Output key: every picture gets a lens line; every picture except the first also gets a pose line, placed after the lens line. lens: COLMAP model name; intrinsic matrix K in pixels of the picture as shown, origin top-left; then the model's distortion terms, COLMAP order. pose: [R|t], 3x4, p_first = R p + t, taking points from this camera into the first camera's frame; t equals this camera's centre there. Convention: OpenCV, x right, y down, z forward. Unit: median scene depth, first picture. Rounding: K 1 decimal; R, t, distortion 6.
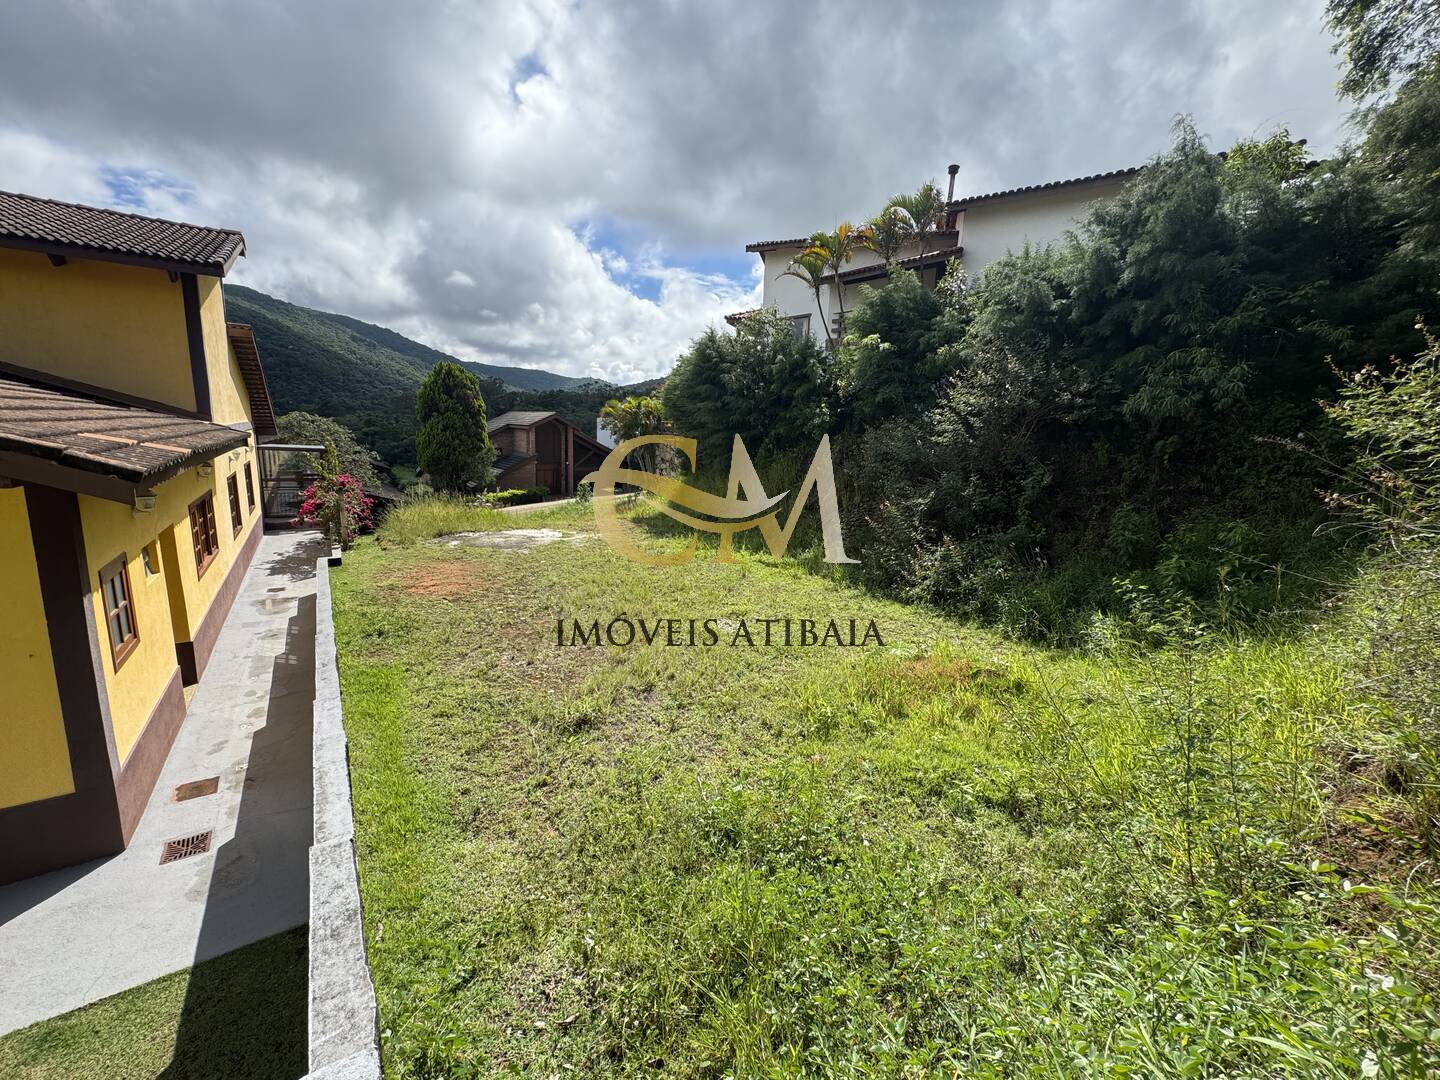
lens RADIAL K [[577.2, 0, 719.0], [0, 577.2, 541.1], [0, 0, 1]] dist [-0.001293, 0.000473]
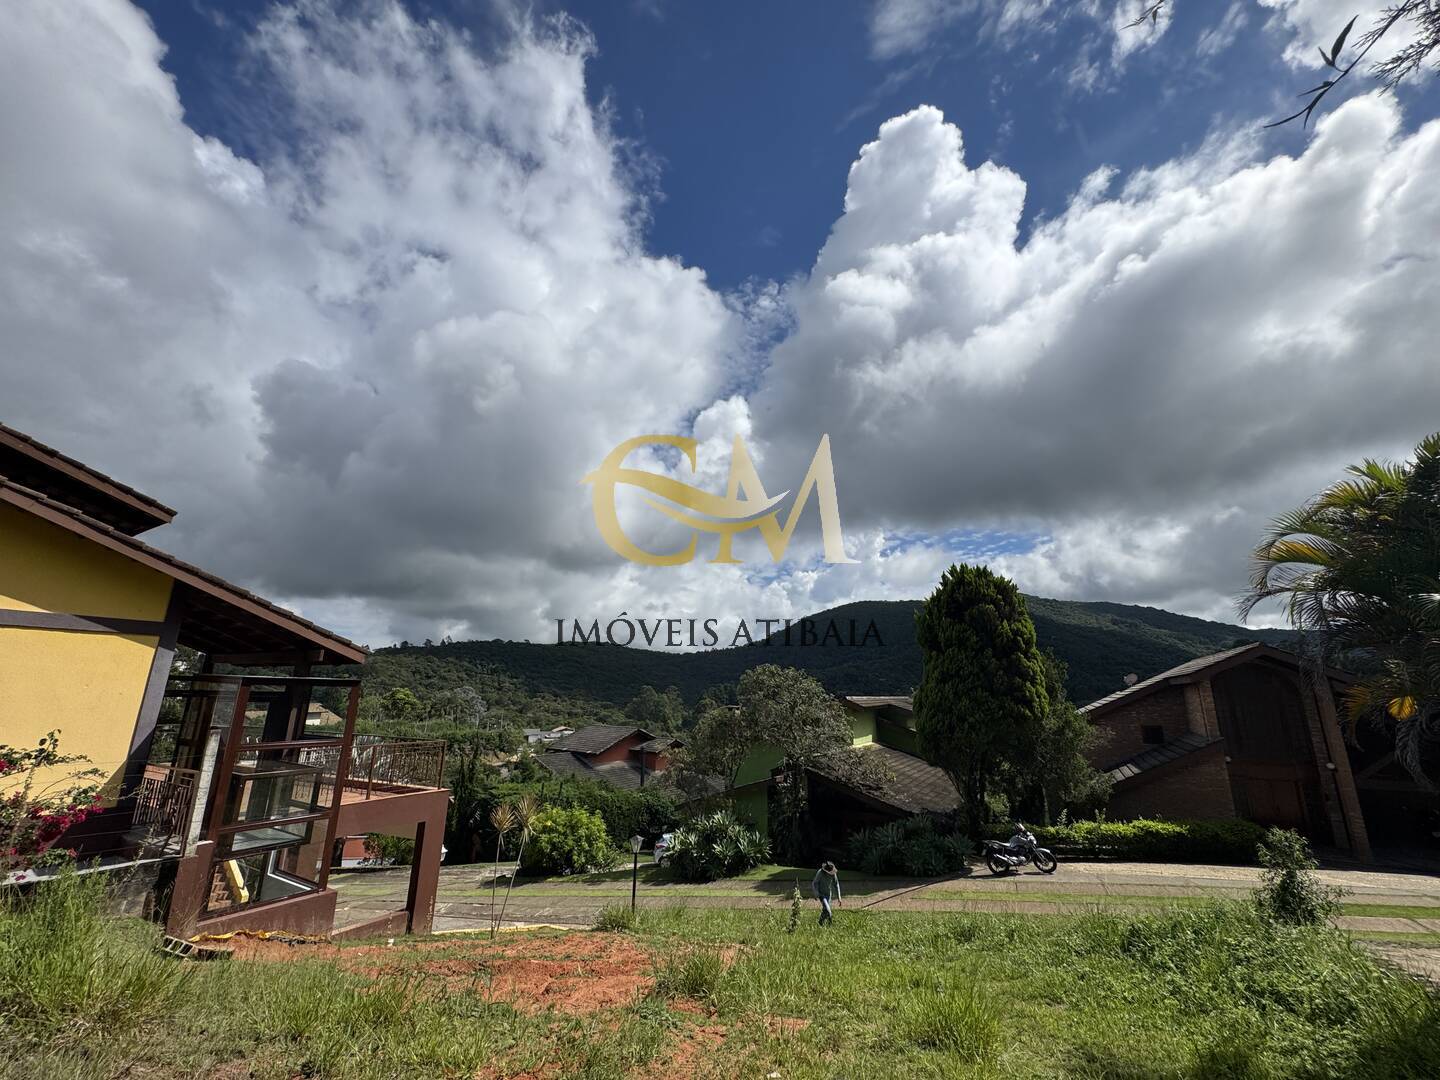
lens RADIAL K [[577.2, 0, 716.9], [0, 577.2, 541.3], [0, 0, 1]] dist [-0.001293, 0.000473]
pose [[0.406659, -0.267600, -0.873509, -0.184921], [-0.170447, 0.917127, -0.360313, -0.256671], [0.897539, 0.295411, 0.327347, 1.854531]]
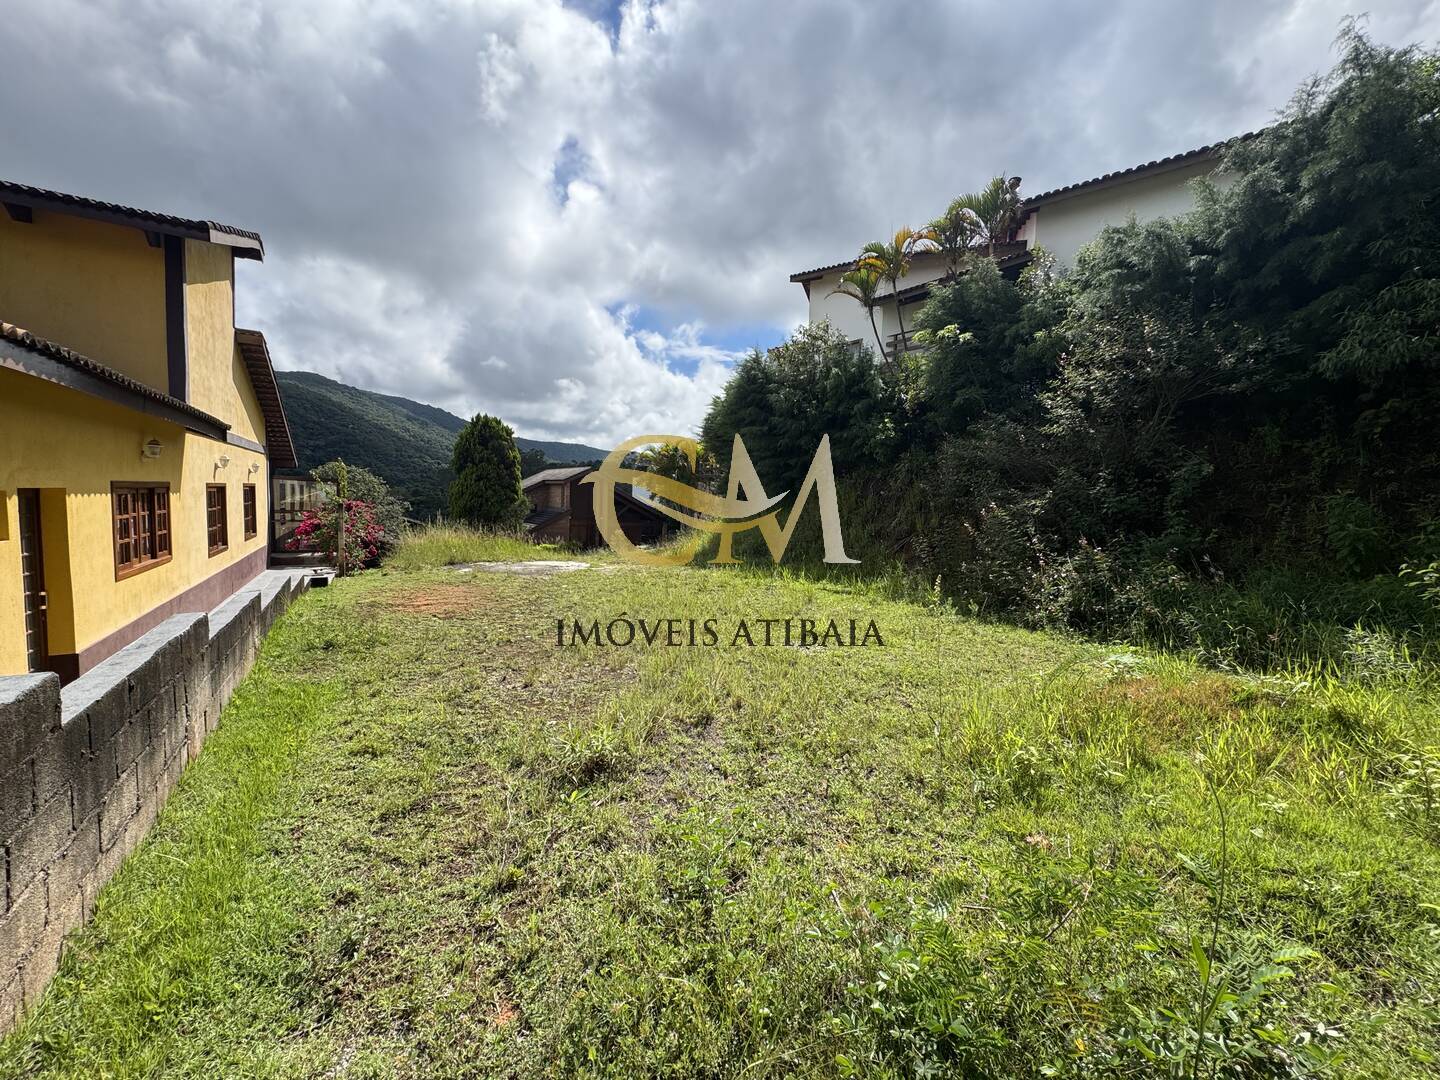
lens RADIAL K [[577.2, 0, 719.4], [0, 577.2, 539.2], [0, 0, 1]] dist [-0.001293, 0.000473]
pose [[0.998441, -0.005126, -0.055583, -0.038768], [-0.001633, 0.992665, -0.120885, 0.075930], [0.055795, 0.120788, 0.991109, 0.197055]]
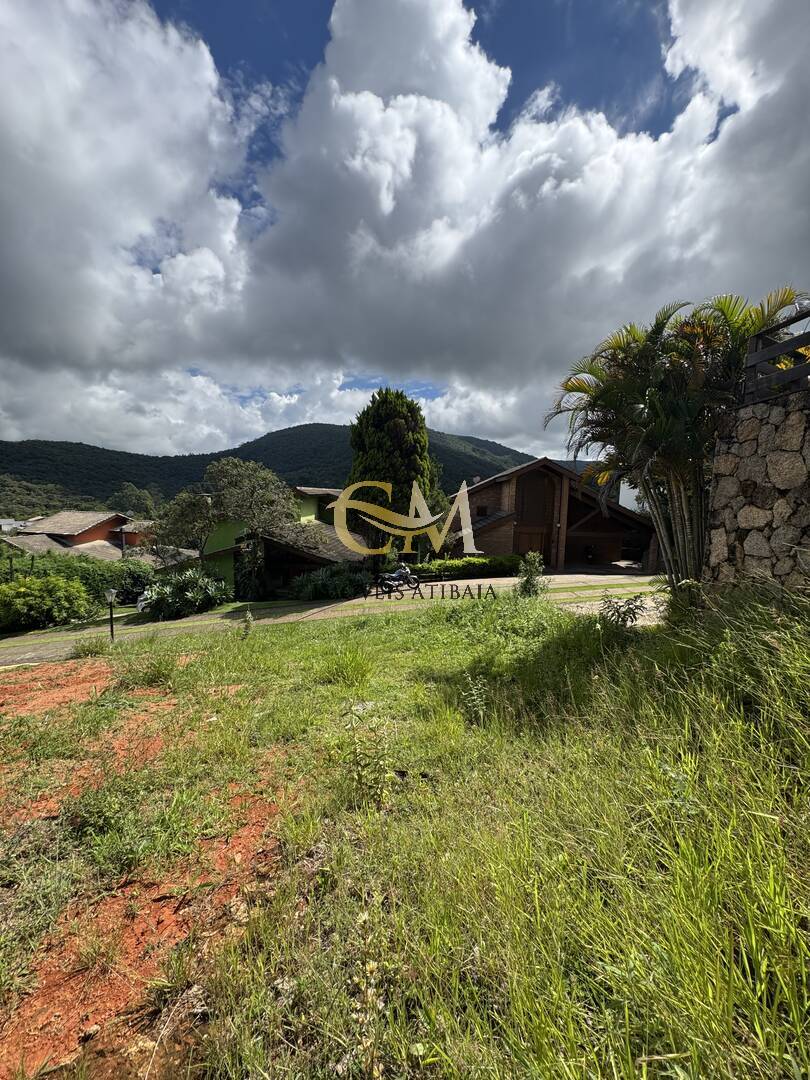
lens RADIAL K [[432.9, 0, 404.1], [0, 432.9, 539.4], [0, 0, 1]] dist [-0.001293, 0.000473]
pose [[0.761445, 0.041893, -0.646874, -0.225039], [-0.115966, 0.990615, -0.072351, -0.225885], [0.637772, 0.130107, 0.759157, 1.917875]]
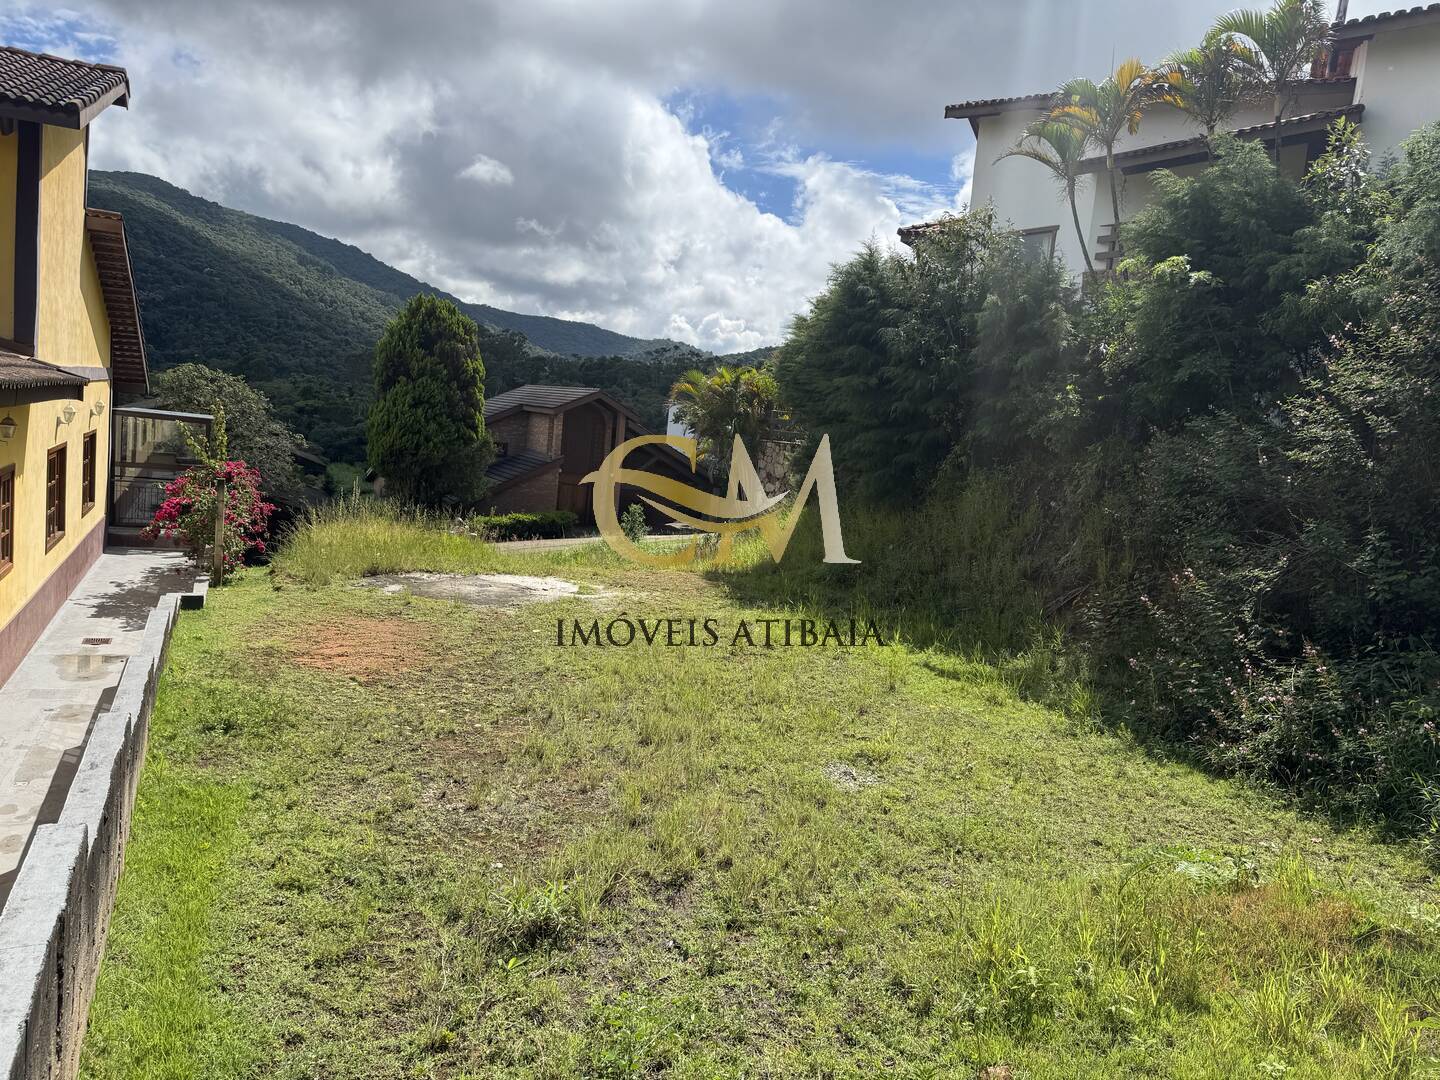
lens RADIAL K [[1016.0, 0, 714.9], [0, 1016.0, 534.2], [0, 0, 1]] dist [0.055003, -0.061418]
pose [[0.985566, 0.069875, -0.154196, 0.017168], [-0.083610, 0.992913, -0.084463, 0.011731], [0.147202, 0.096136, 0.984423, 0.040457]]
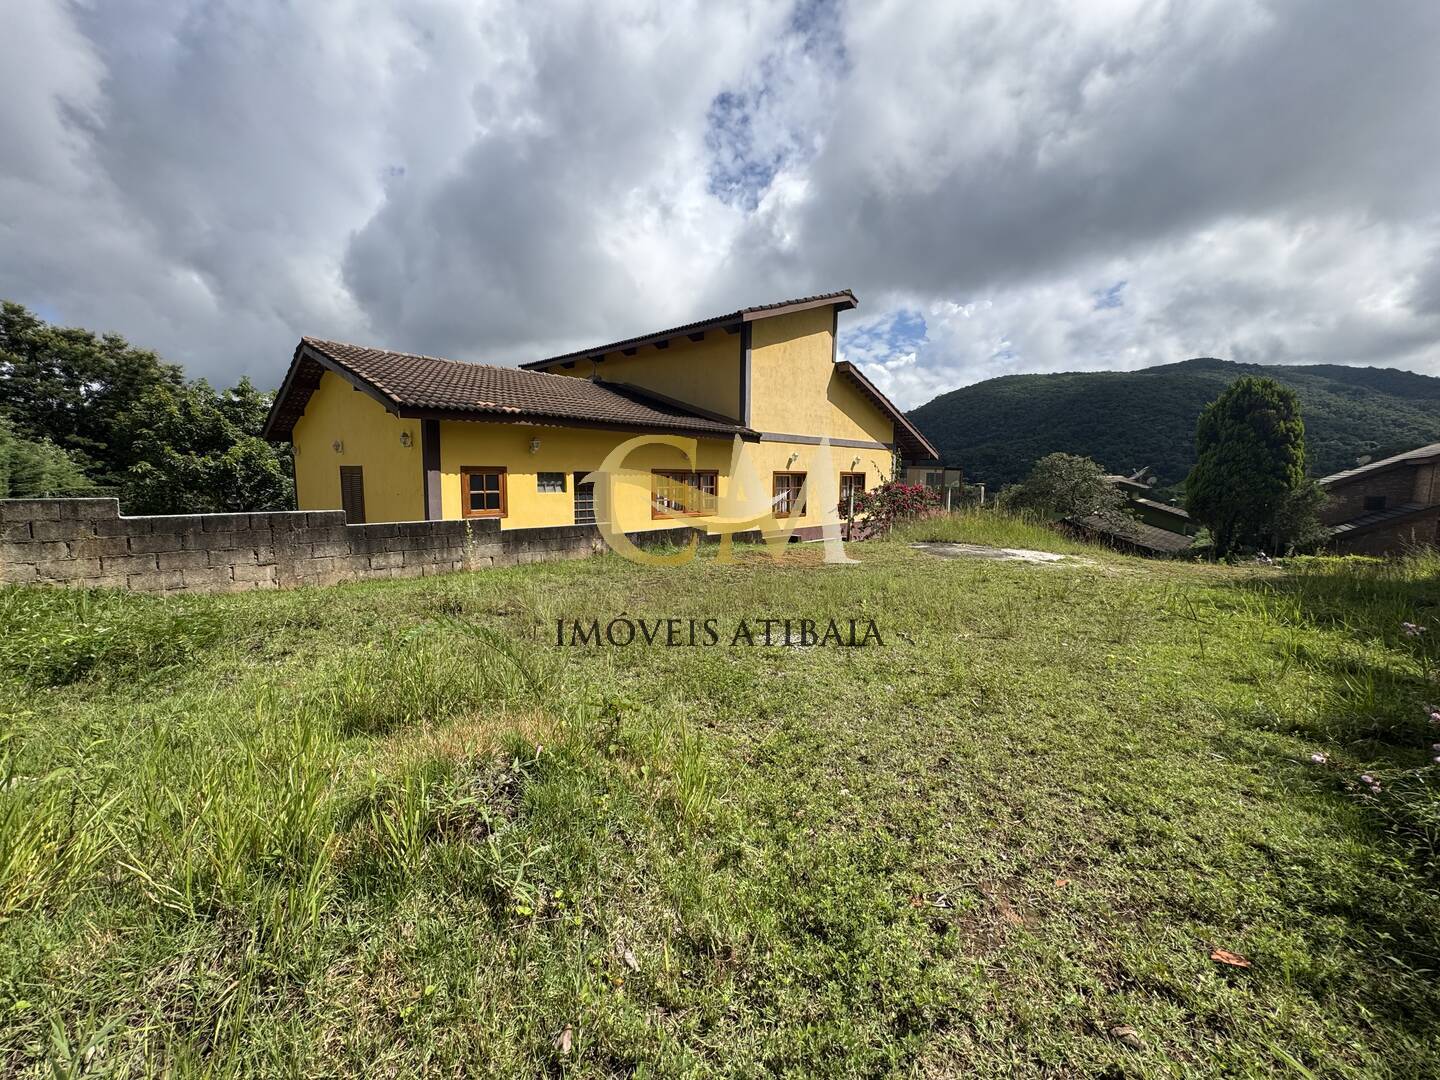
lens RADIAL K [[577.2, 0, 707.3], [0, 577.2, 539.2], [0, 0, 1]] dist [-0.001293, 0.000473]
pose [[0.206401, 0.070567, -0.975919, 0.455437], [-0.186619, 0.981926, 0.031532, 0.034703], [0.960506, 0.175617, 0.215840, 0.581895]]
